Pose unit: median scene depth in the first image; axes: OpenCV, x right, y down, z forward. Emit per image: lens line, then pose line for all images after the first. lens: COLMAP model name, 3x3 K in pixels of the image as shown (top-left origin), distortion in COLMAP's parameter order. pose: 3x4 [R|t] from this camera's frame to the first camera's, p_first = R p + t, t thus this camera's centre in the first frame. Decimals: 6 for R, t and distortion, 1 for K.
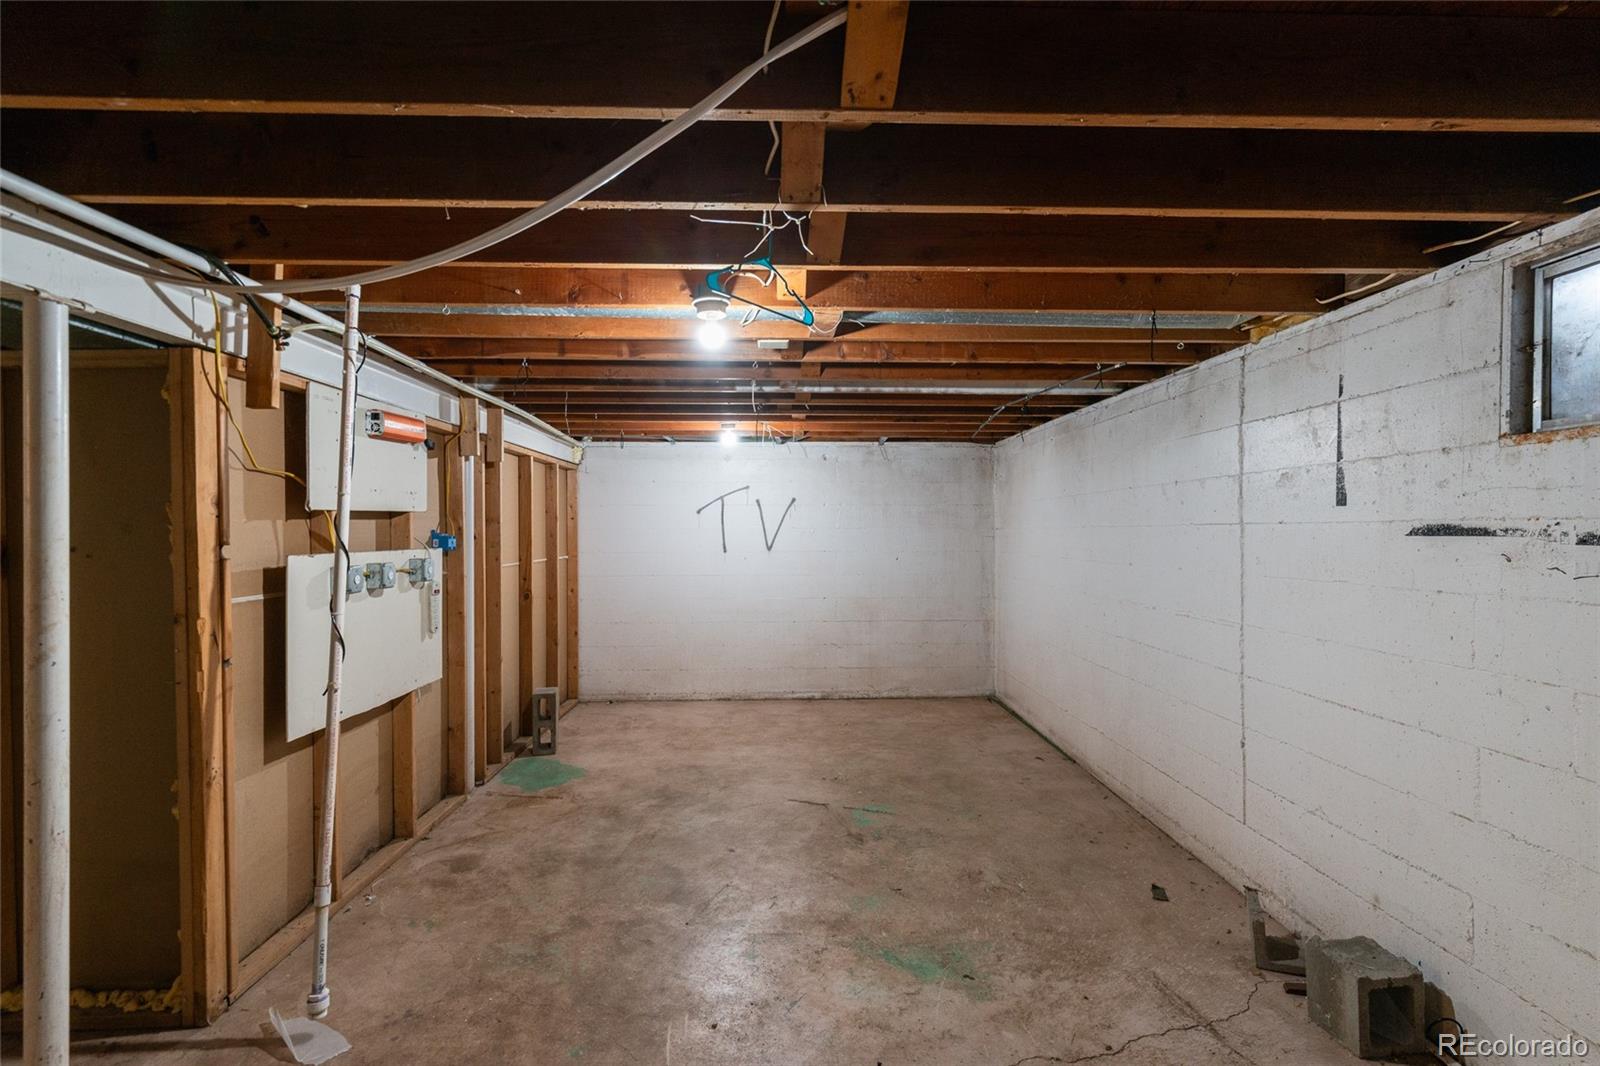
lens RADIAL K [[797.9, 0, 820.4], [0, 797.9, 527.5], [0, 0, 1]] dist [0.001127, 0.000507]
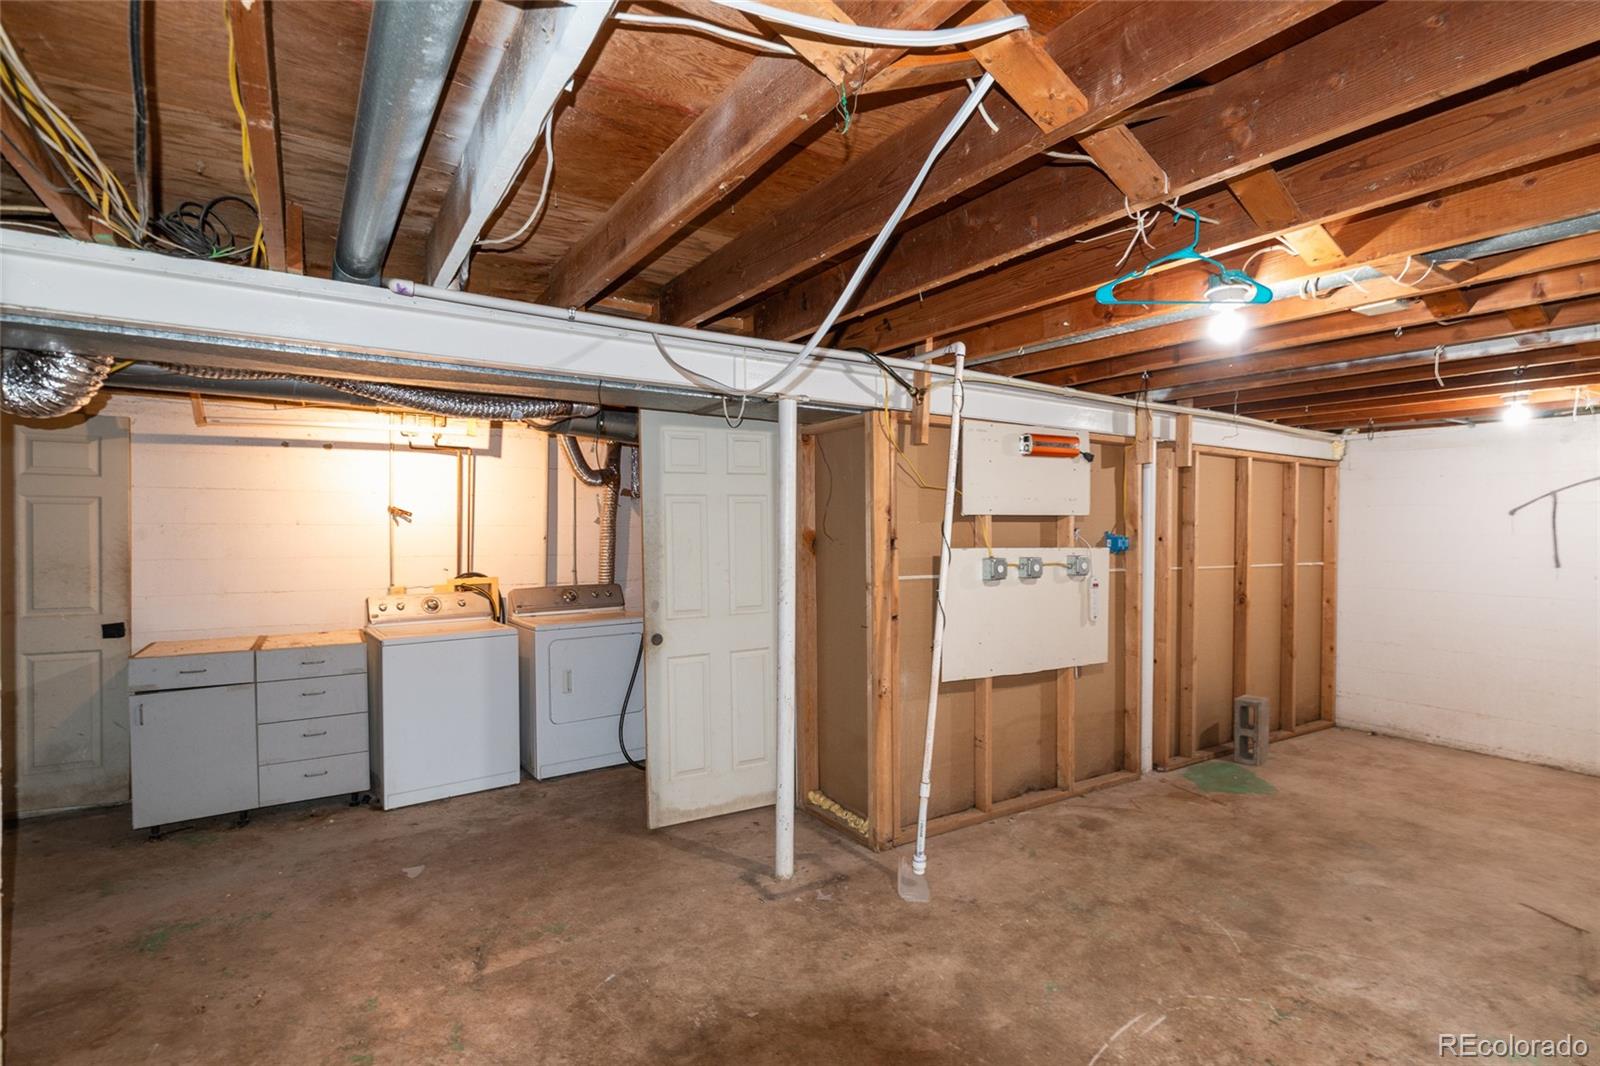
lens RADIAL K [[797.9, 0, 820.4], [0, 797.9, 527.5], [0, 0, 1]] dist [0.001127, 0.000507]
pose [[0.509144, 0.006981, -0.860653, 0.312828], [-0.010220, 0.999946, 0.002065, -0.000040], [0.860621, 0.007745, 0.509187, 0.078867]]
